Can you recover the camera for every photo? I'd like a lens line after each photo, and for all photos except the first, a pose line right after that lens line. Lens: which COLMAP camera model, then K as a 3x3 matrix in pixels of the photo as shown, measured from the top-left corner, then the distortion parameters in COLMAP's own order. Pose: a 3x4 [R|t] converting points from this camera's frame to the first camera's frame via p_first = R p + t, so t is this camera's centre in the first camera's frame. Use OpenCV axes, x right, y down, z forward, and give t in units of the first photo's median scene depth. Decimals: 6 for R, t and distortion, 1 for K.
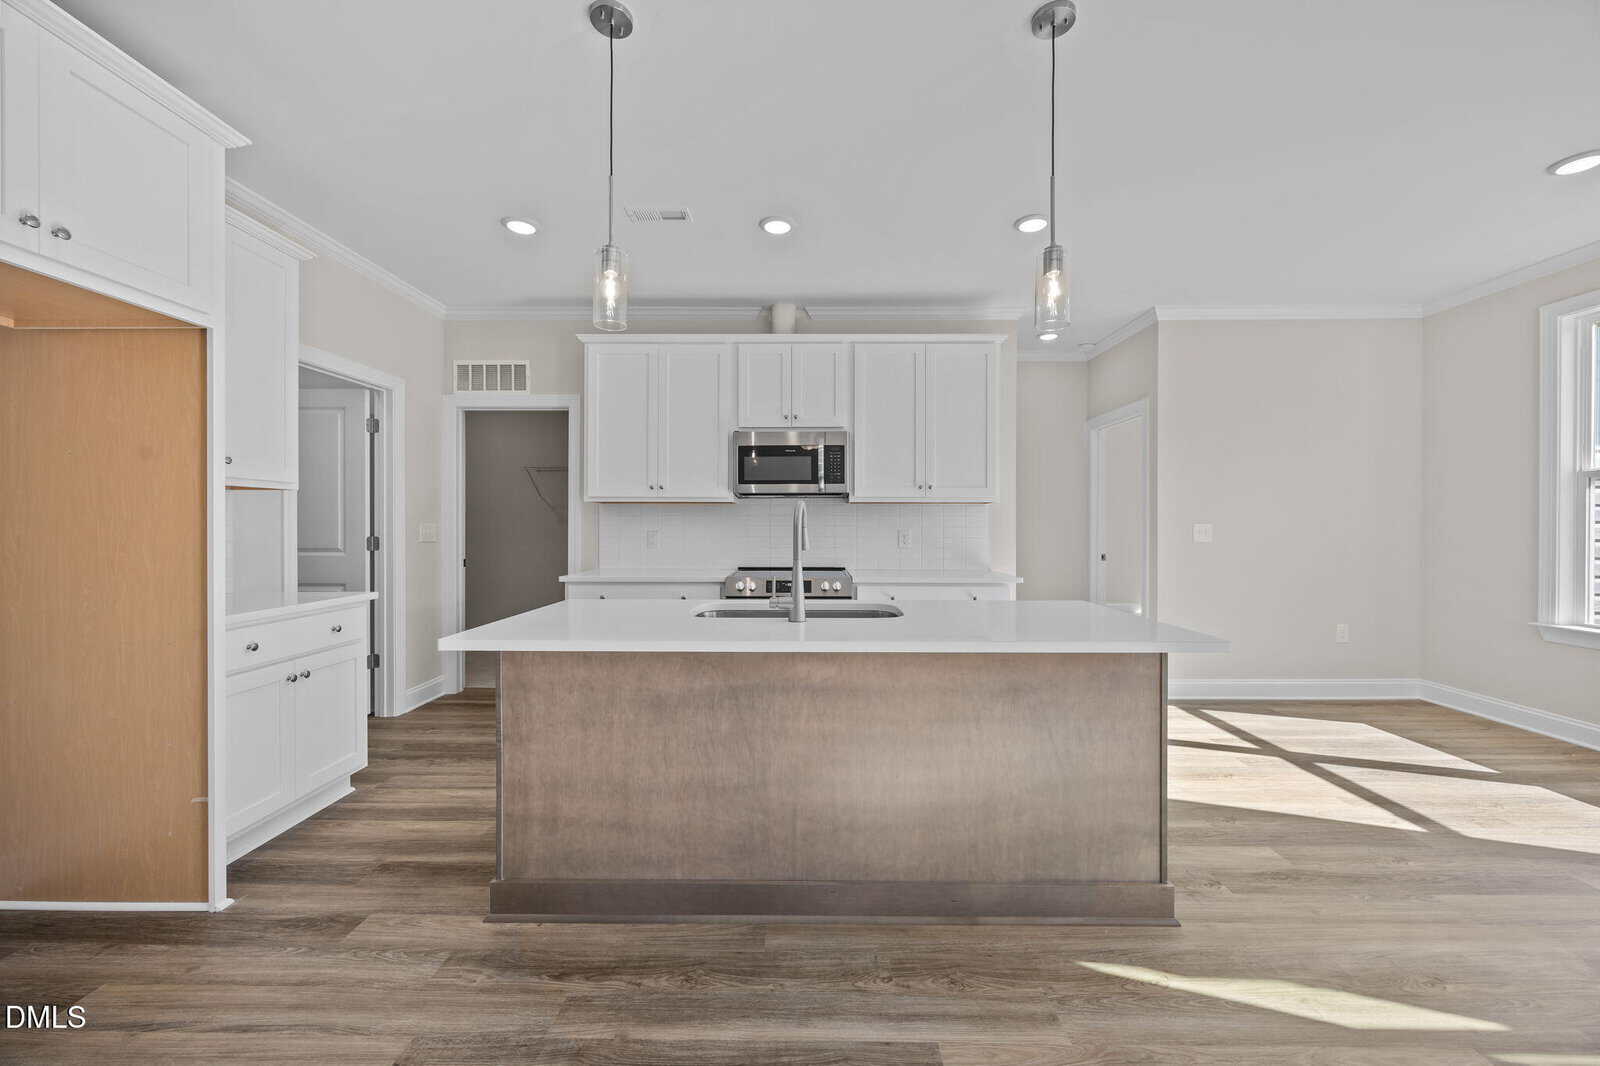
lens RADIAL K [[611.9, 0, 804.0], [0, 611.9, 524.7], [0, 0, 1]] dist [-0.002698, 0.000202]
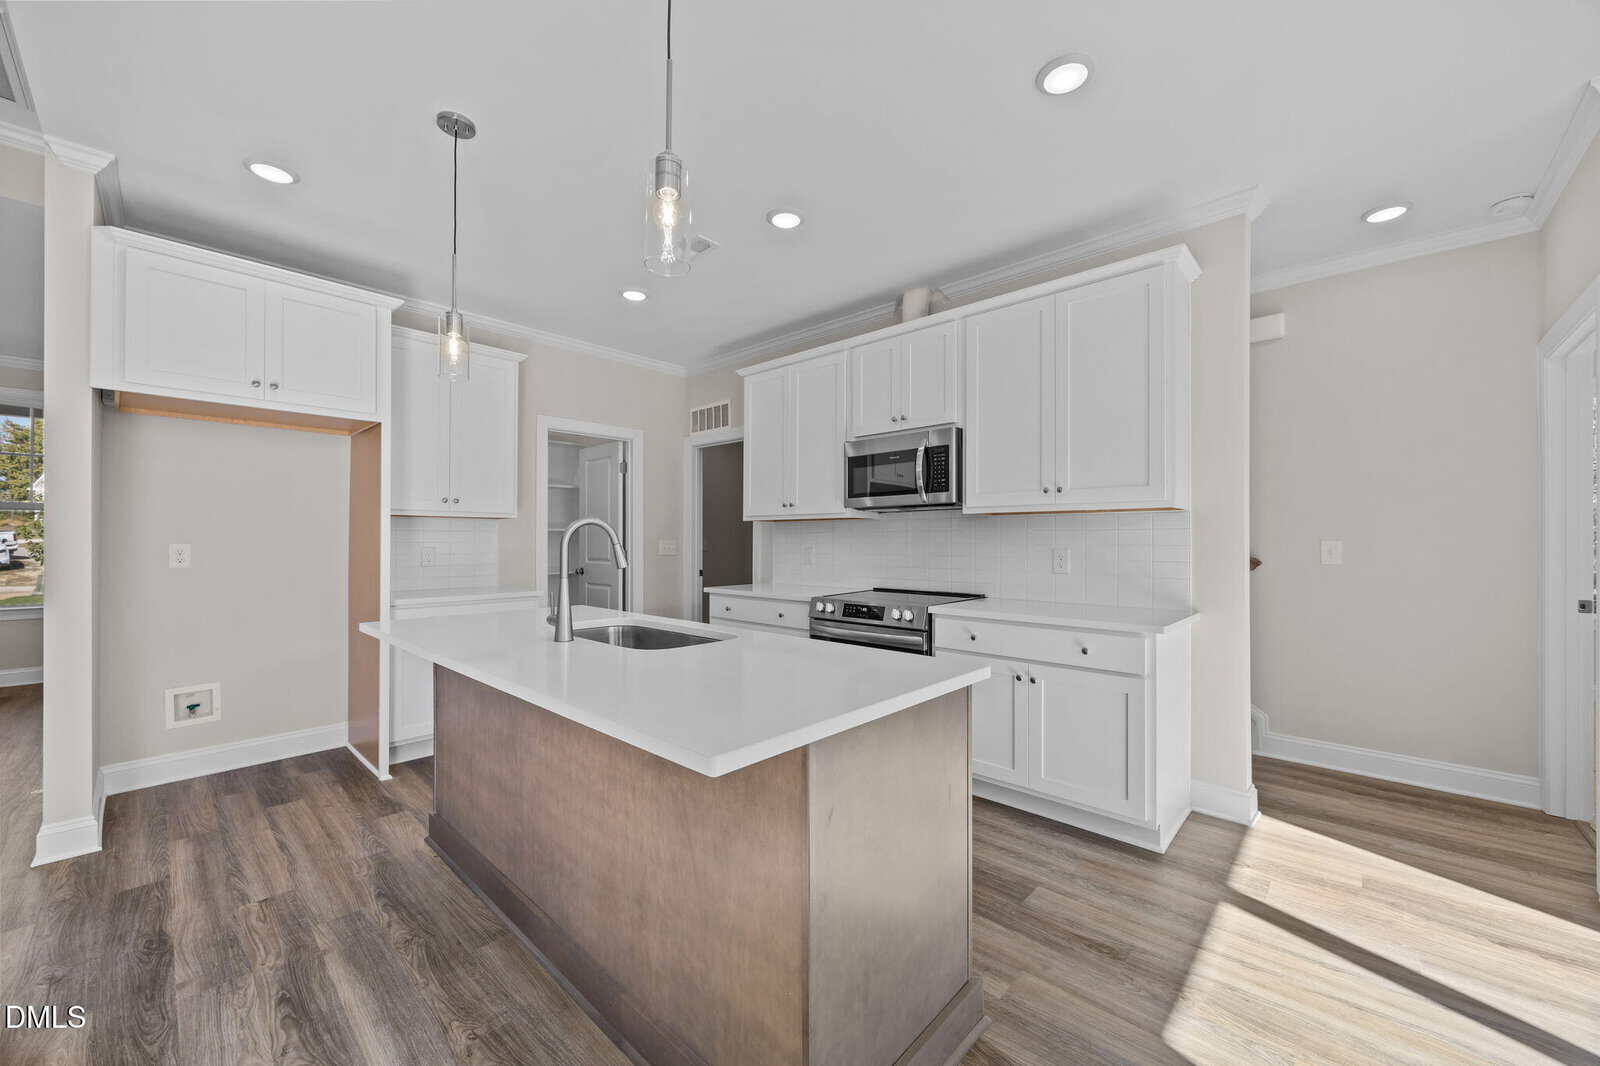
lens RADIAL K [[607.4, 0, 813.0], [0, 607.4, 536.2], [0, 0, 1]] dist [-0.003499, -0.000208]
pose [[0.744308, -0.005550, -0.667813, 0.511839], [0.000380, 0.999969, -0.007887, -0.001214], [0.667836, 0.005617, 0.744287, 0.297917]]
